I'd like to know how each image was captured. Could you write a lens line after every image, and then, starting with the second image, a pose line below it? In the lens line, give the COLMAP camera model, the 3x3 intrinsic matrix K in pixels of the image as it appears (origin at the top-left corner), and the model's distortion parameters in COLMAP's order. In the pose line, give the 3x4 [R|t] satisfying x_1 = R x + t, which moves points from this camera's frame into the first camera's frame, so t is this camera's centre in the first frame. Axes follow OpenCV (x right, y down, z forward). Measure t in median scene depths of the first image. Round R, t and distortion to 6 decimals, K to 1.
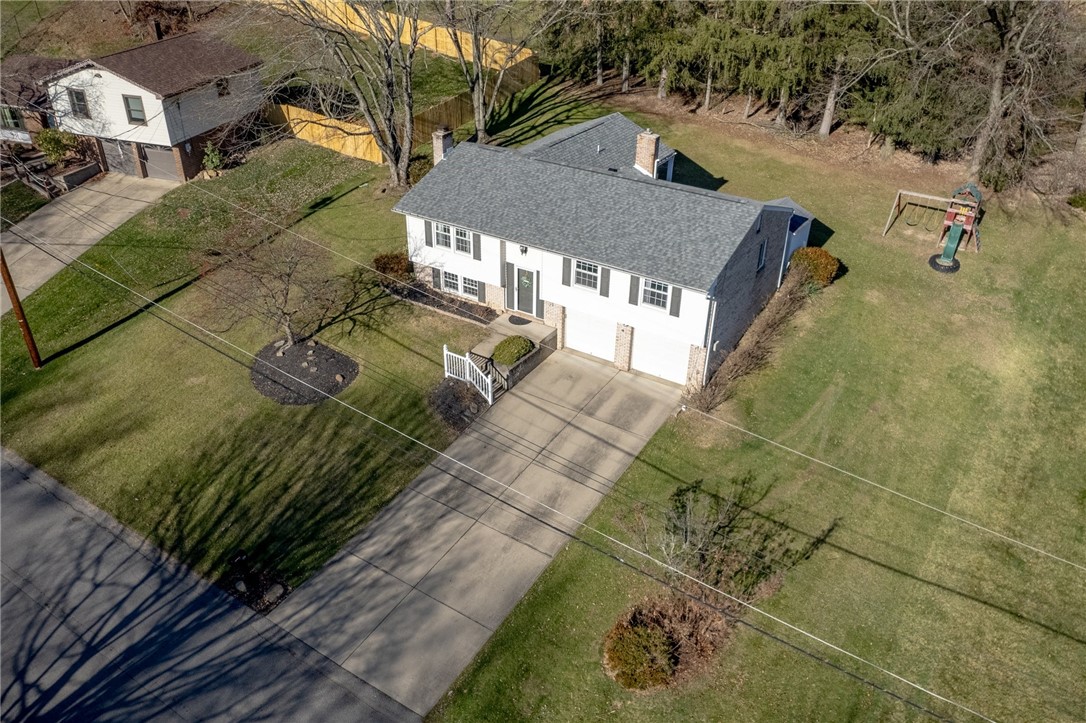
lens RADIAL K [[918.3, 0, 541.2], [0, 918.3, 431.3], [0, 0, 1]] dist [-0.059279, 0.013204]
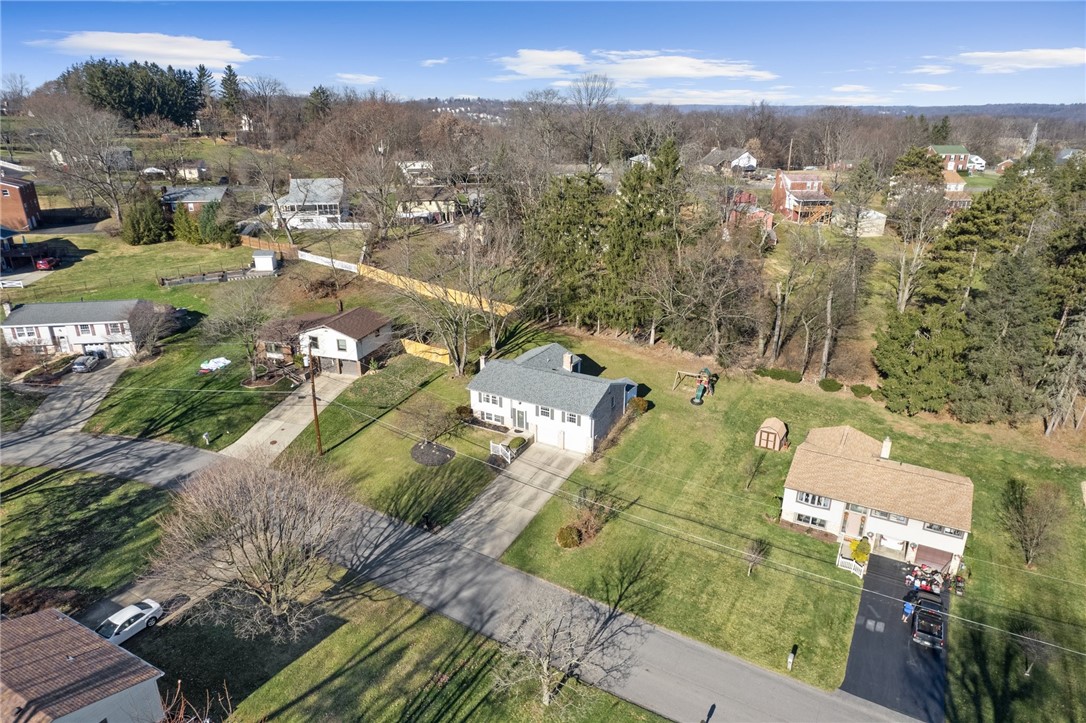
lens RADIAL K [[749.2, 0, 574.3], [0, 749.2, 359.2], [0, 0, 1]] dist [-0.036960, 0.000766]
pose [[0.995519, -0.027595, 0.090450, -0.051996], [0.048607, 0.969773, -0.239118, 0.183223], [-0.081118, 0.242443, 0.966769, -1.021523]]
